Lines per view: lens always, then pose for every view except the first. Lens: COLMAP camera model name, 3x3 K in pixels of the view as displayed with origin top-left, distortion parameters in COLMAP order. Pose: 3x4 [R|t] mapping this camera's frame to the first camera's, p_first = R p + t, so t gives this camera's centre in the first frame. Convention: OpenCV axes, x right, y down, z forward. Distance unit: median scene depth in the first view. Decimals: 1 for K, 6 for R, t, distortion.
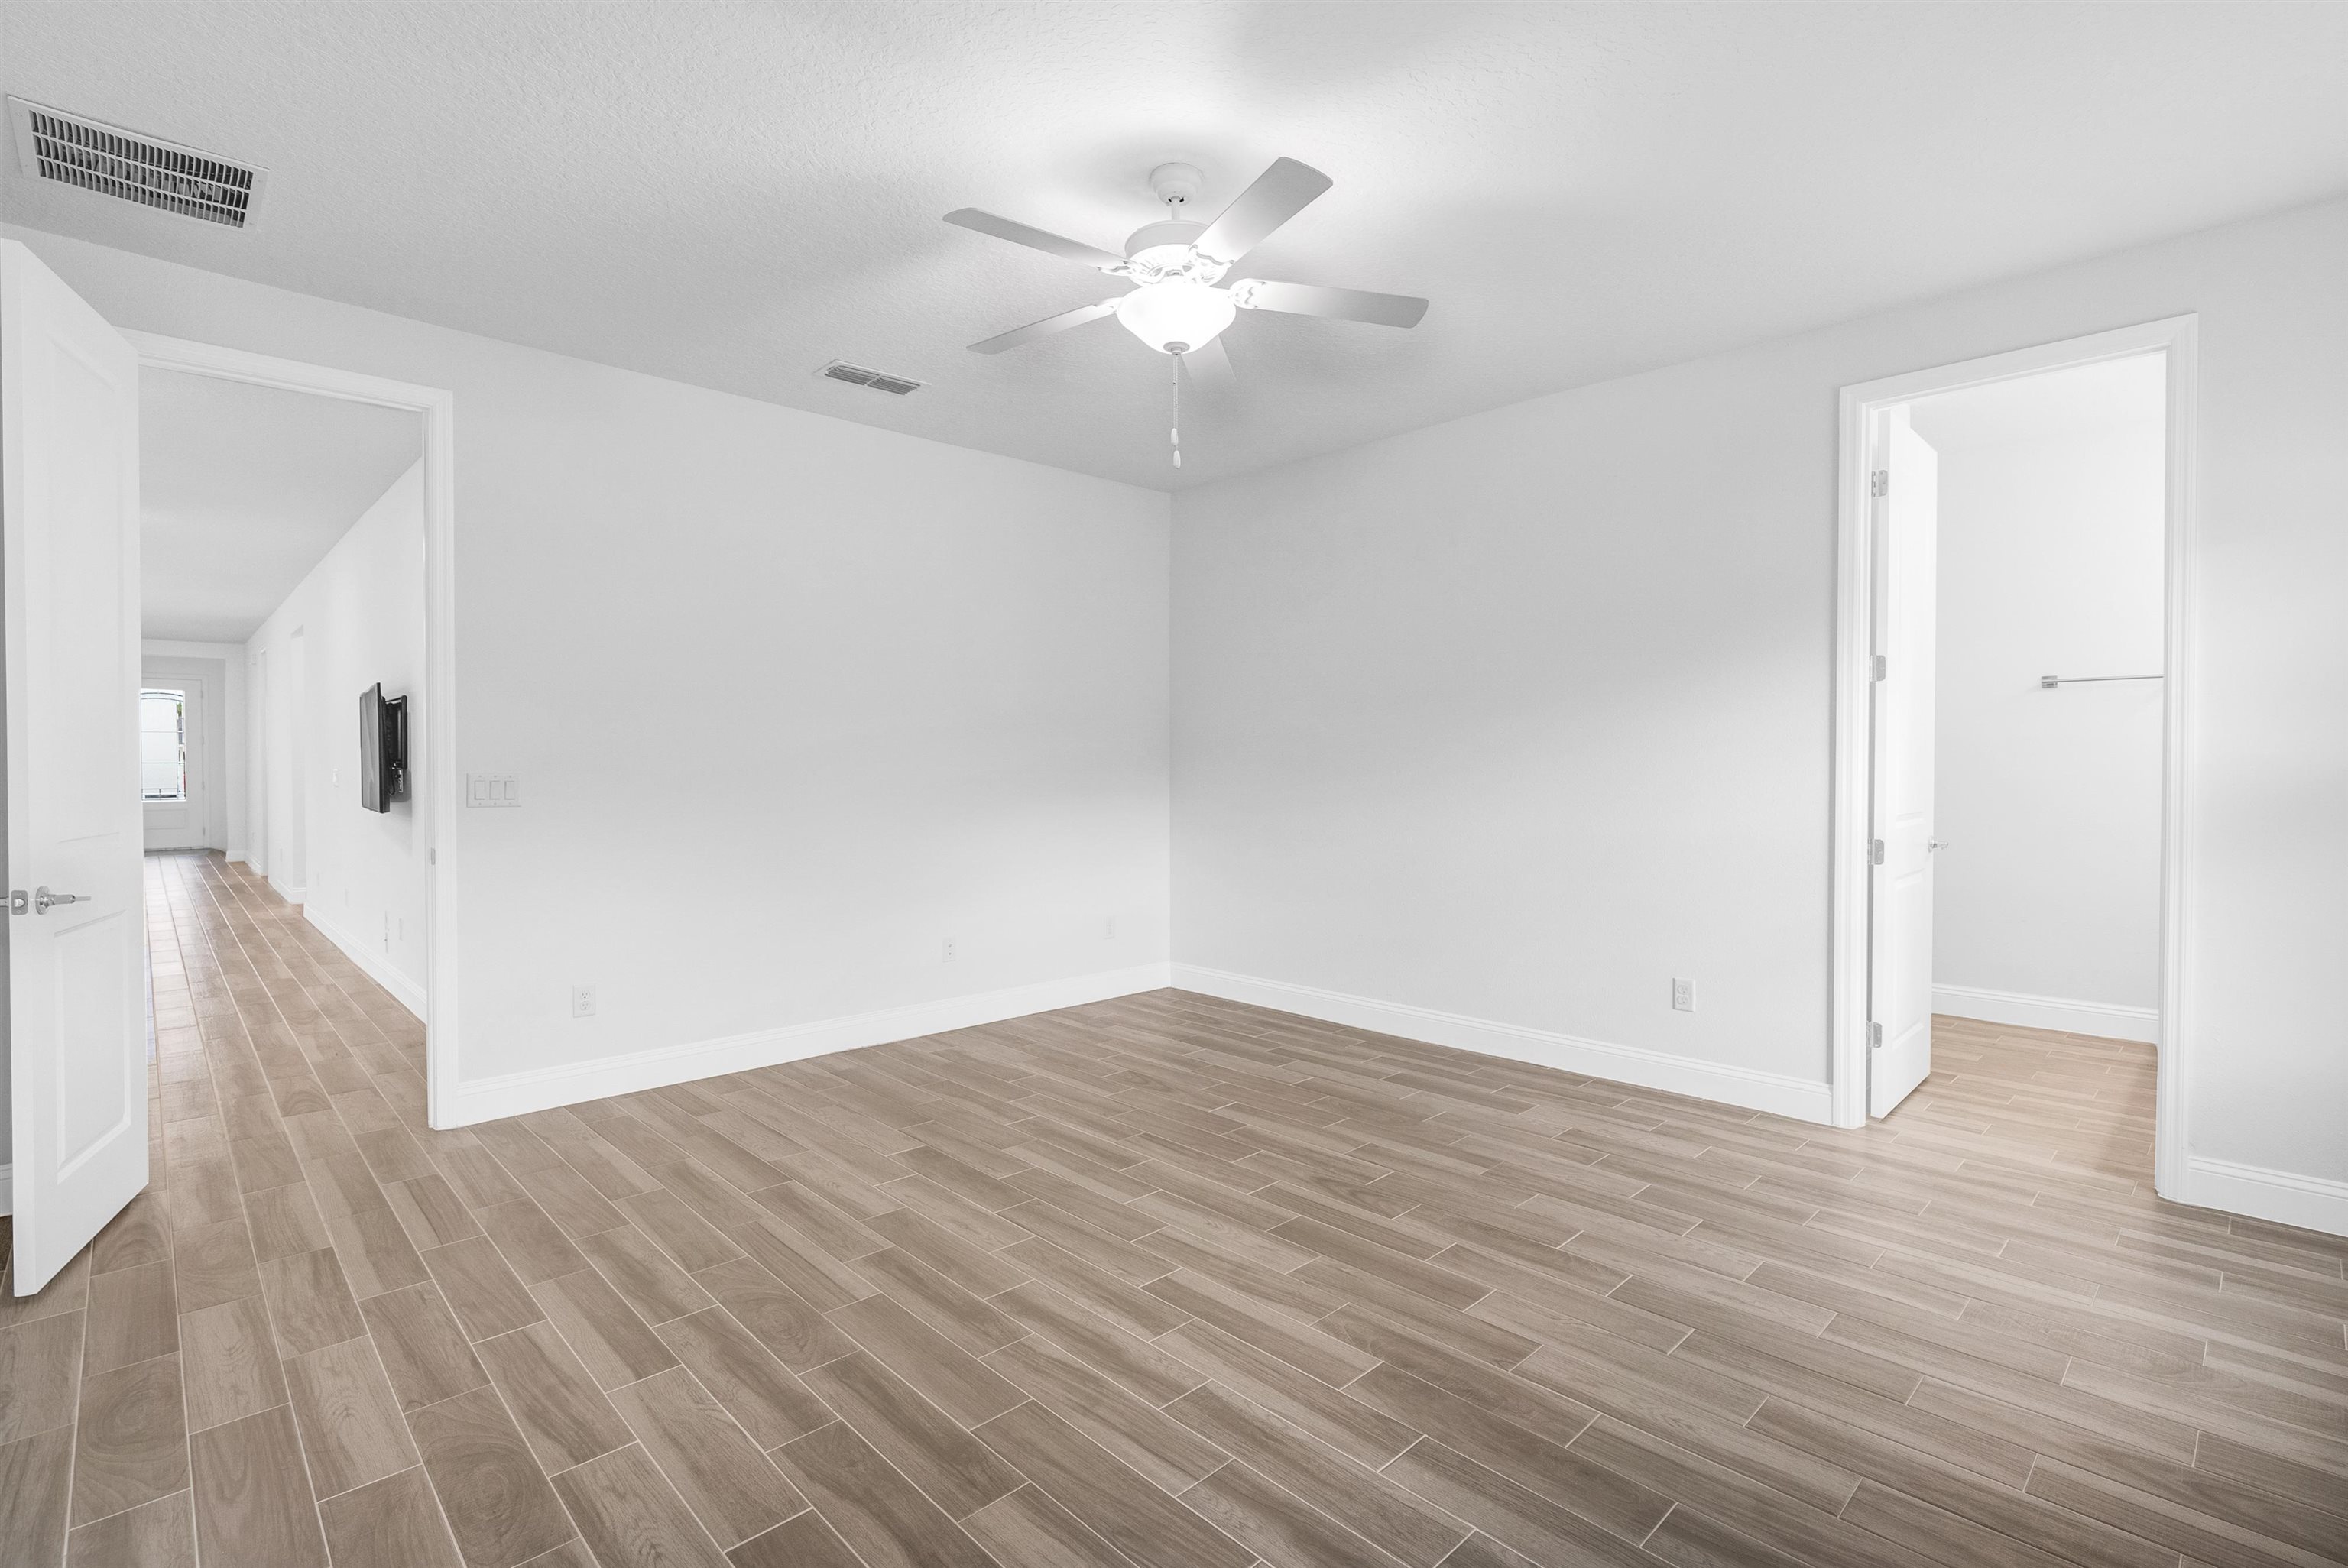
lens RADIAL K [[1079.9, 0, 1167.4], [0, 1079.9, 778.7], [0, 0, 1]] dist [-0.000866, 0.000421]
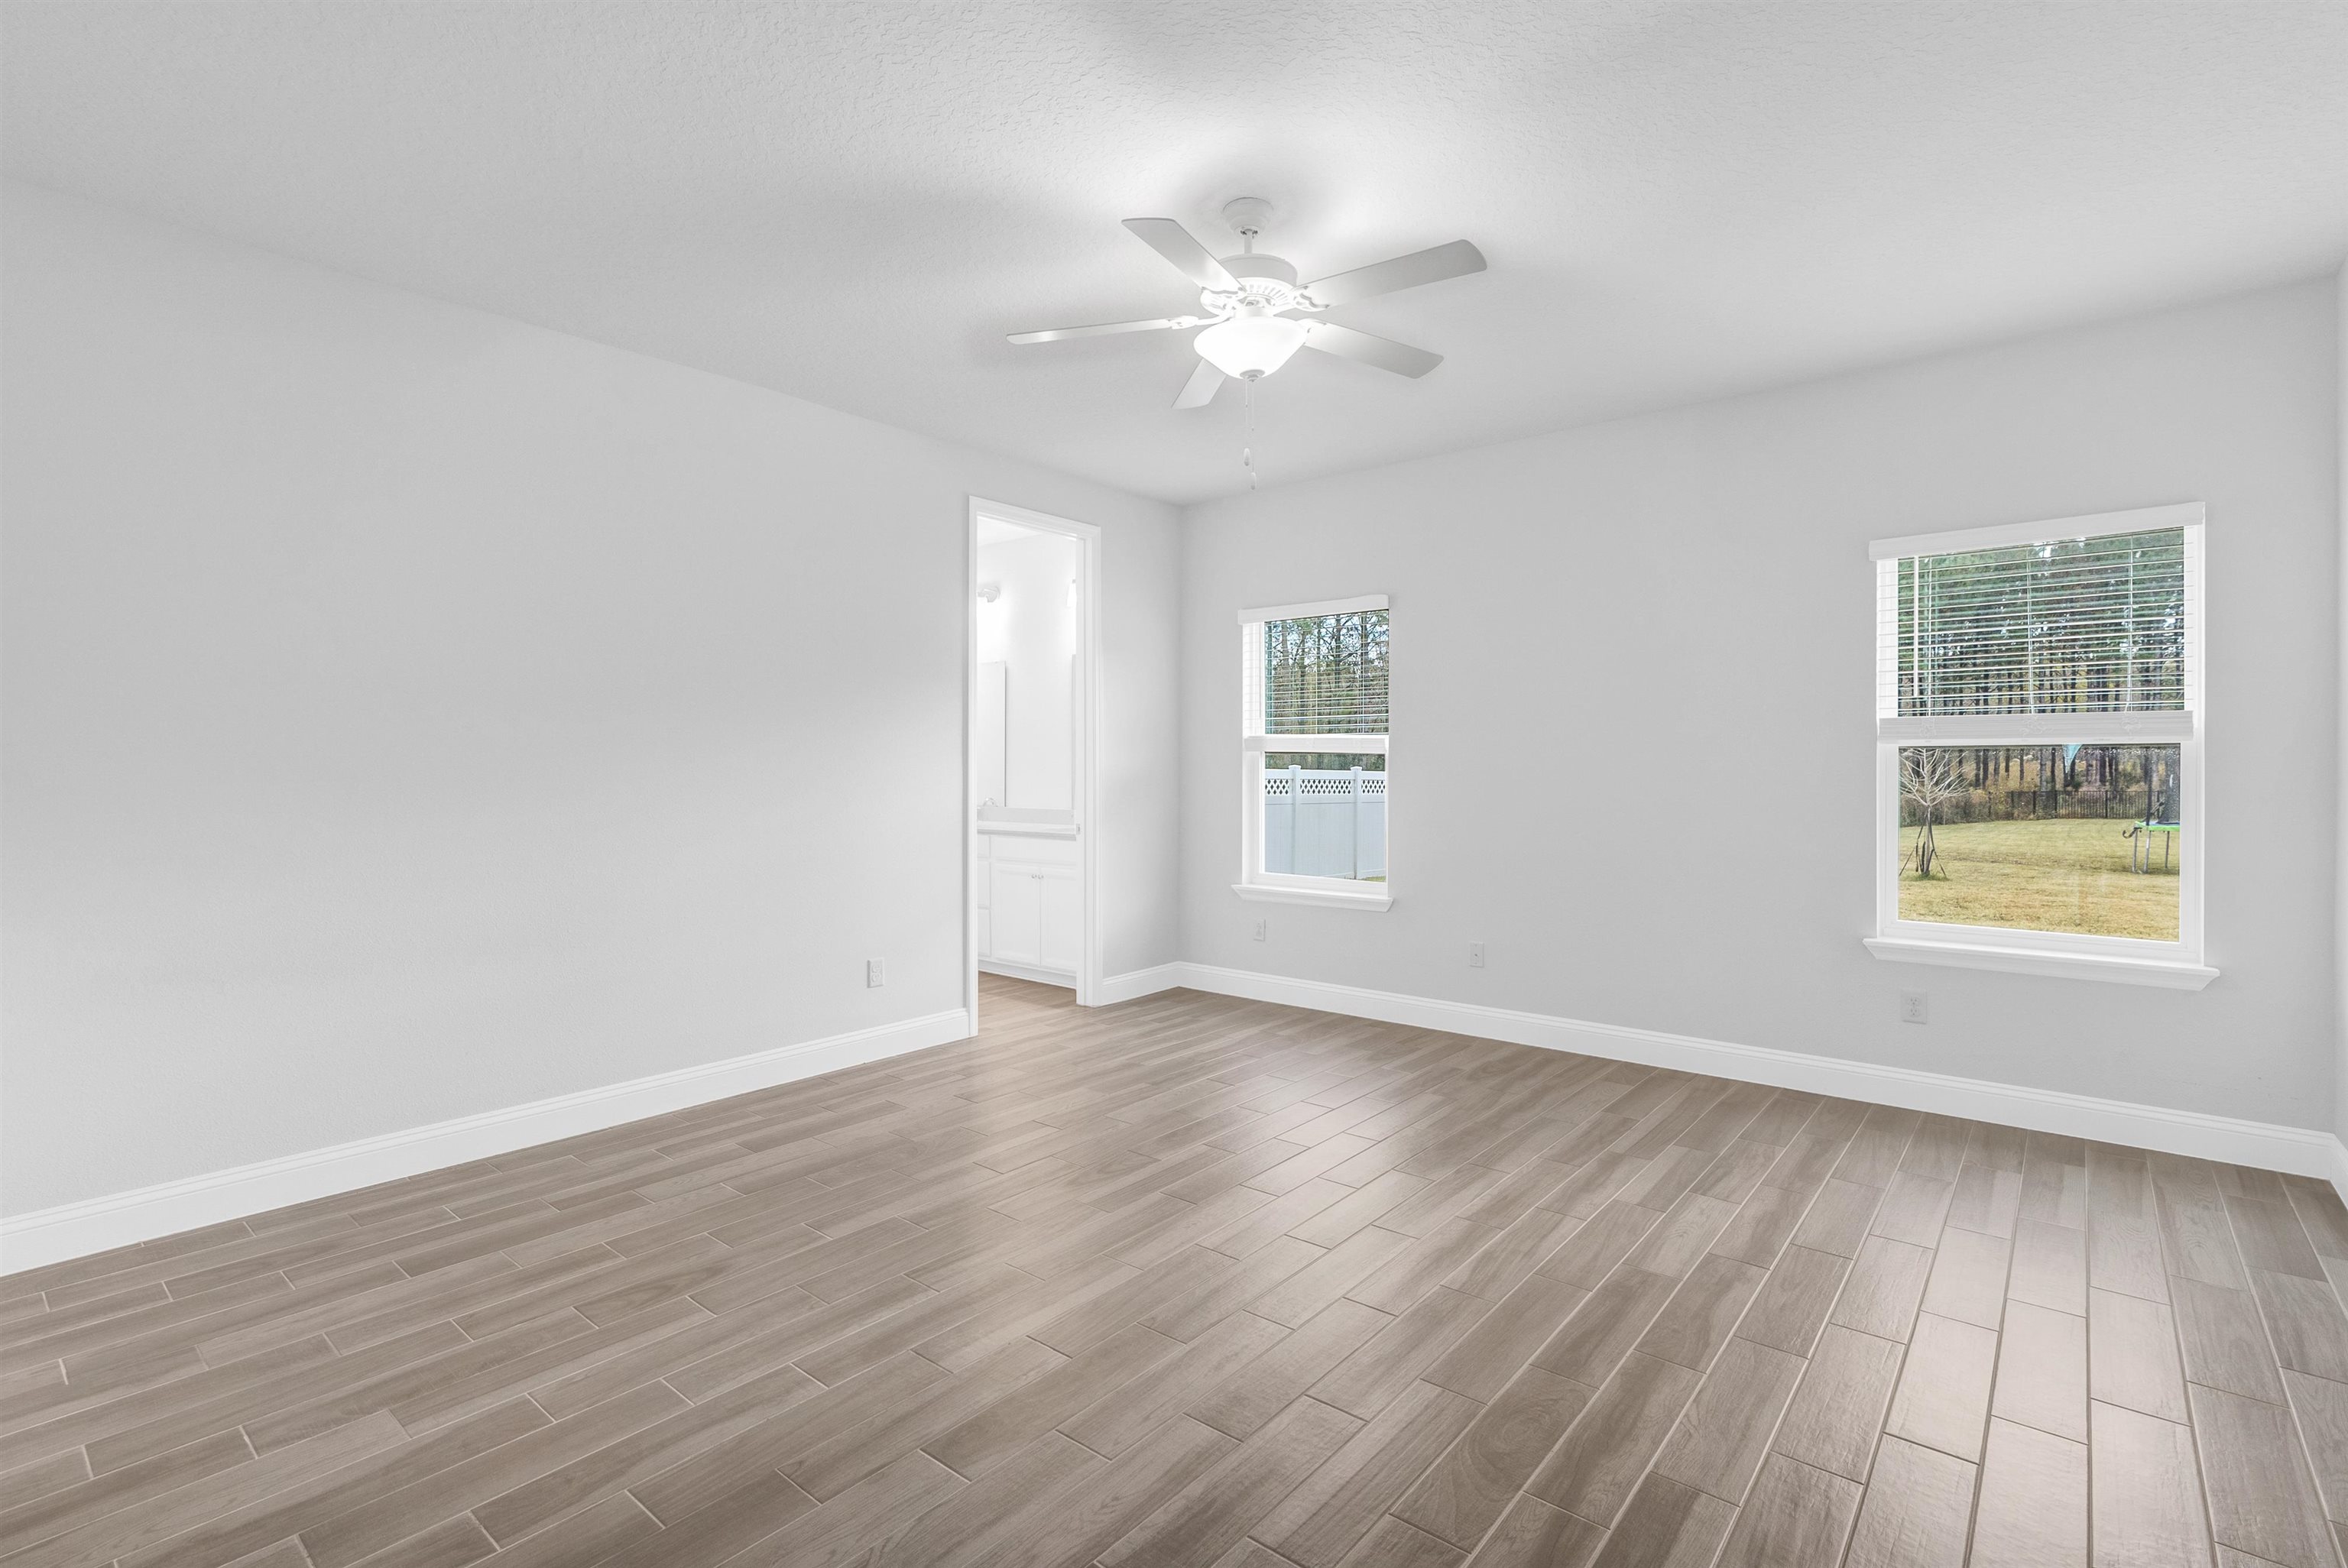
lens RADIAL K [[1079.9, 0, 1167.4], [0, 1079.9, 778.7], [0, 0, 1]] dist [-0.000866, 0.000421]
pose [[-0.105932, -0.007139, 0.994348, -0.686357], [0.016492, 0.999824, 0.008935, -0.011915], [-0.994237, 0.017345, -0.105796, 0.798458]]
